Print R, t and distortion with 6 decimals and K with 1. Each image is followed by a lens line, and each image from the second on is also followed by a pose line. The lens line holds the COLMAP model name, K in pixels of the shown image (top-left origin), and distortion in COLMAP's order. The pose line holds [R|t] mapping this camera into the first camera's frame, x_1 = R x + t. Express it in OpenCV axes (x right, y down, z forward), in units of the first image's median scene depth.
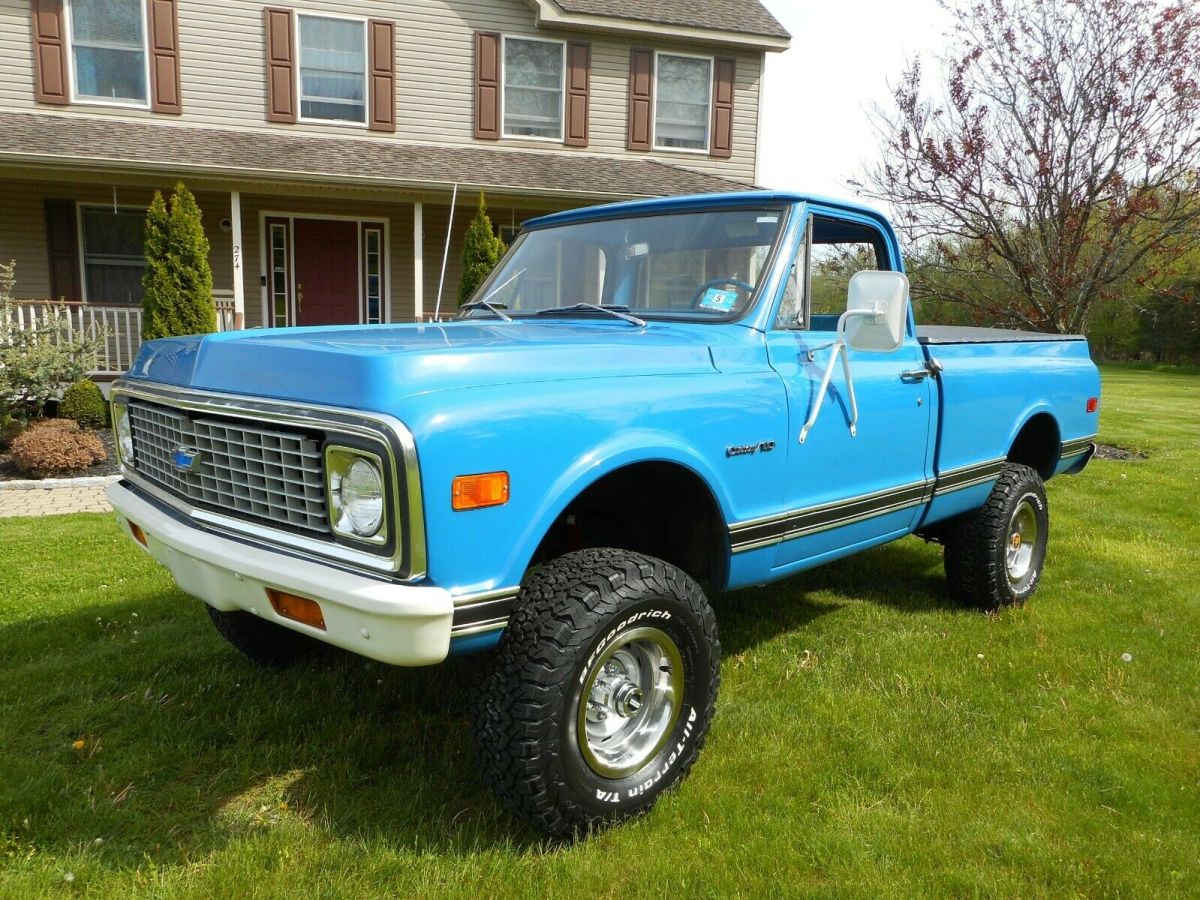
lens RADIAL K [[908.4, 0, 596.6], [0, 908.4, 448.9], [0, 0, 1]] dist [0.003008, 0.003837]
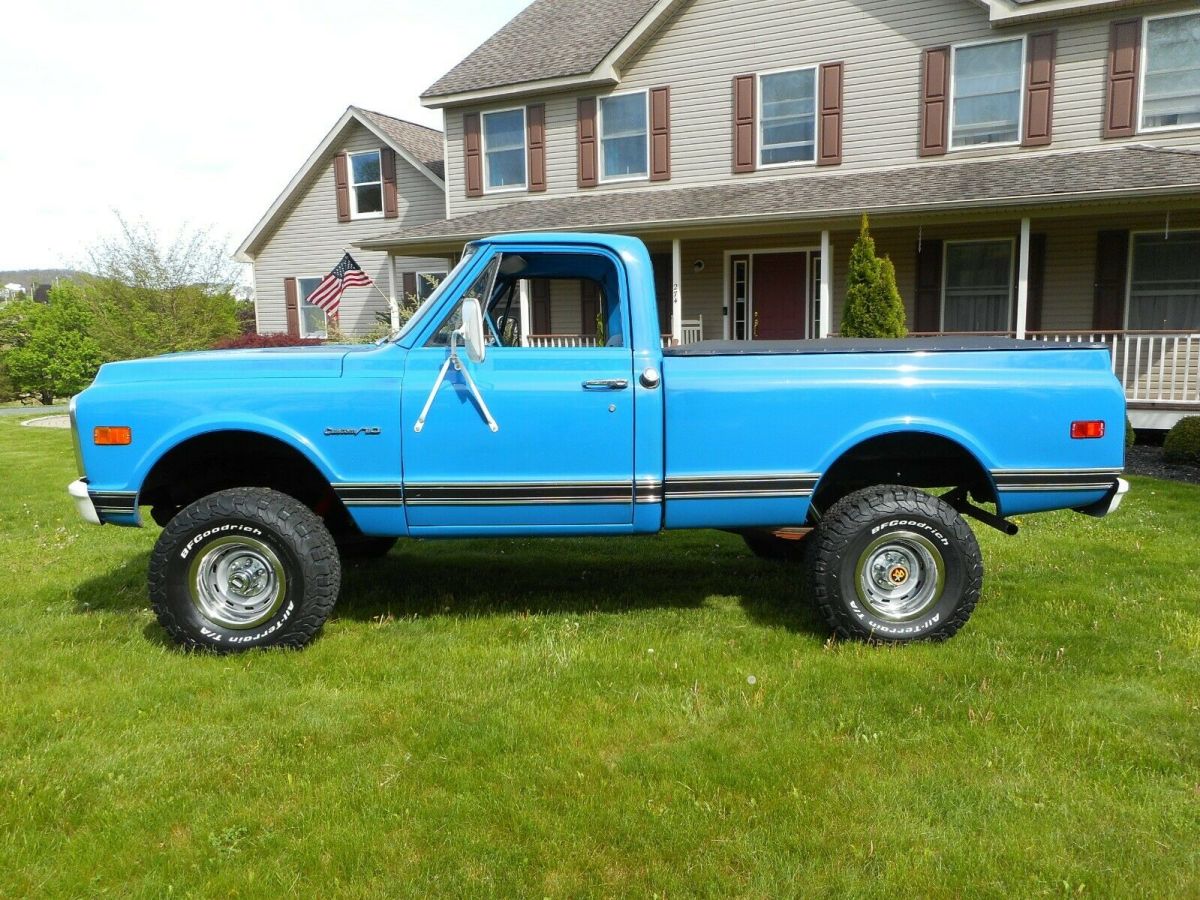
lens RADIAL K [[908.4, 0, 596.6], [0, 908.4, 448.9], [0, 0, 1]] dist [0.003008, 0.003837]
pose [[0.731261, 0.054011, -0.679956, 0.314340], [-0.071277, 0.997453, 0.002576, -0.000885], [0.678363, 0.046581, 0.733248, 0.049428]]
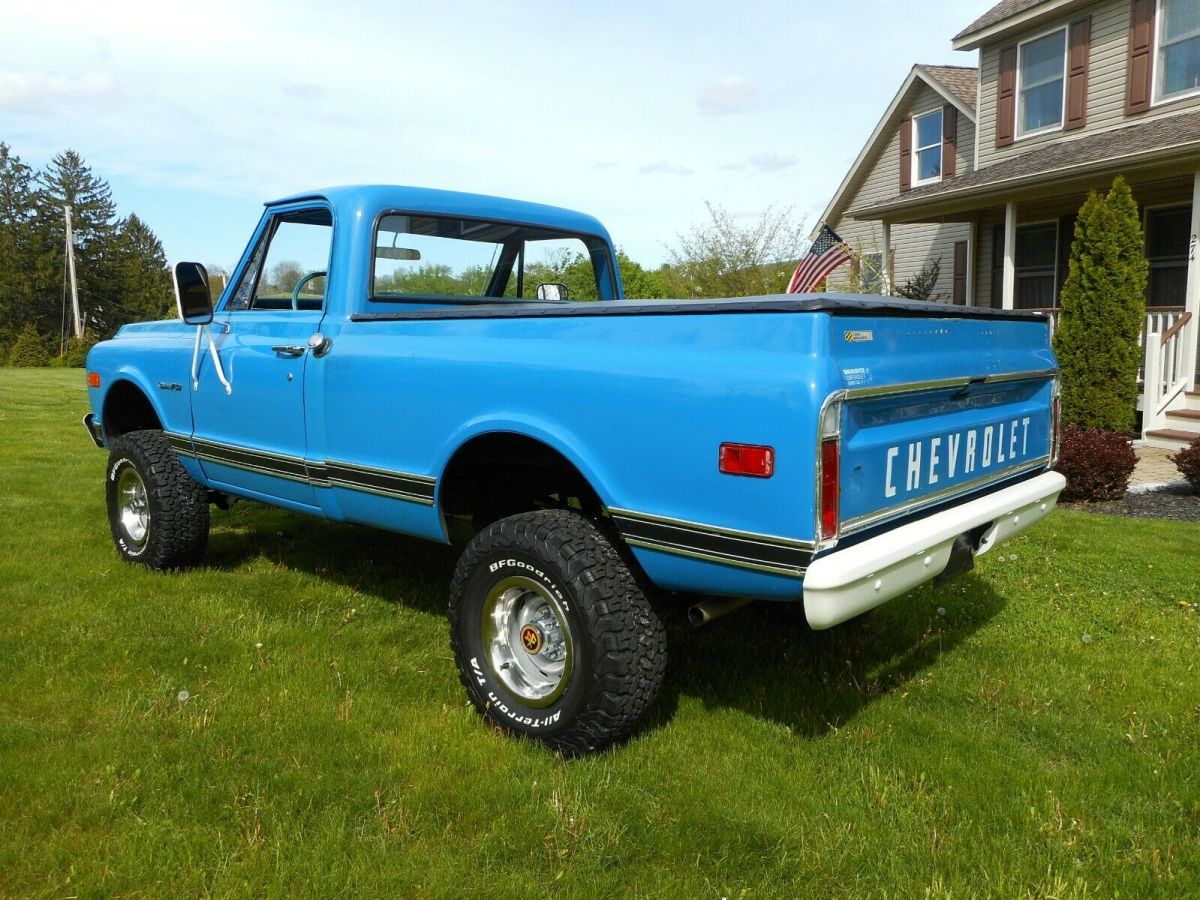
lens RADIAL K [[902.0, 0, 600.0], [0, 902.0, 450.0], [0, 0, 1]] dist [0.003392, 0.002357]
pose [[0.045045, 0.115537, -0.992281, 0.393154], [-0.133256, 0.985108, 0.108653, -0.036177], [0.990057, 0.127333, 0.059770, 0.368773]]
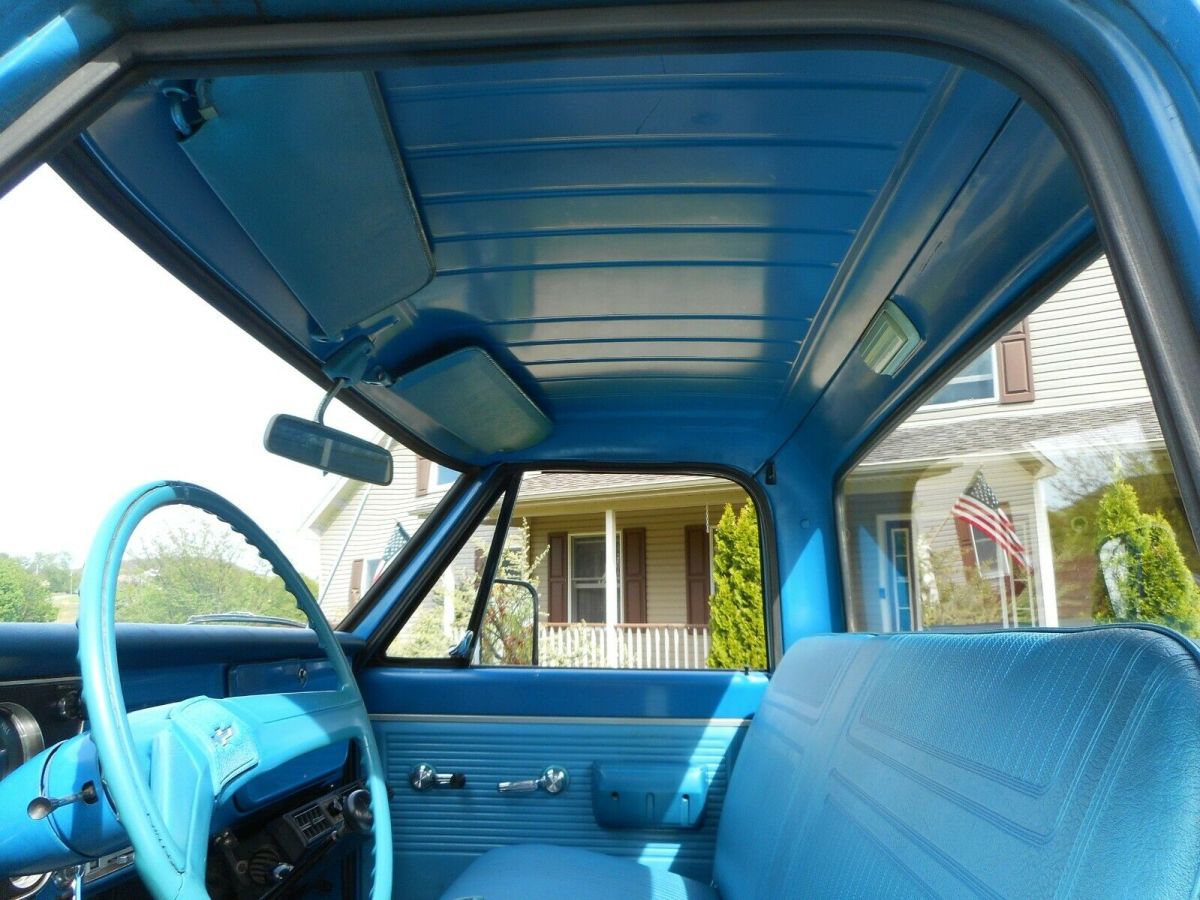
lens RADIAL K [[902.0, 0, 600.0], [0, 902.0, 450.0], [0, 0, 1]] dist [0.003392, 0.002357]
pose [[0.661524, -0.162298, -0.732151, 0.101744], [-0.097116, 0.949539, -0.298235, -0.035438], [0.743609, 0.268393, 0.612381, 0.249311]]
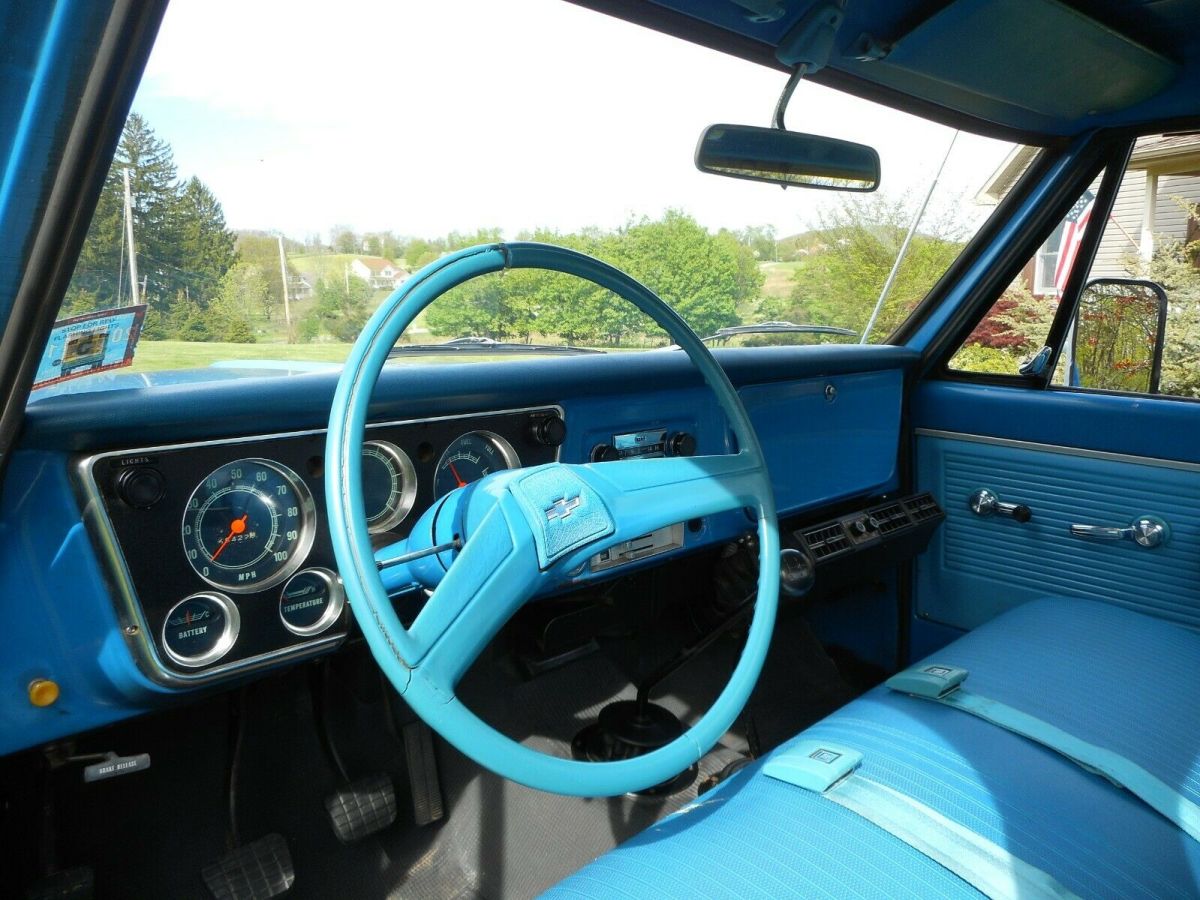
lens RADIAL K [[902.0, 0, 600.0], [0, 902.0, 450.0], [0, 0, 1]] dist [0.003392, 0.002357]
pose [[0.009294, 0.156834, -0.987581, 0.096351], [-0.155388, 0.975853, 0.153509, -0.045485], [0.987810, 0.152032, 0.033440, 0.271251]]
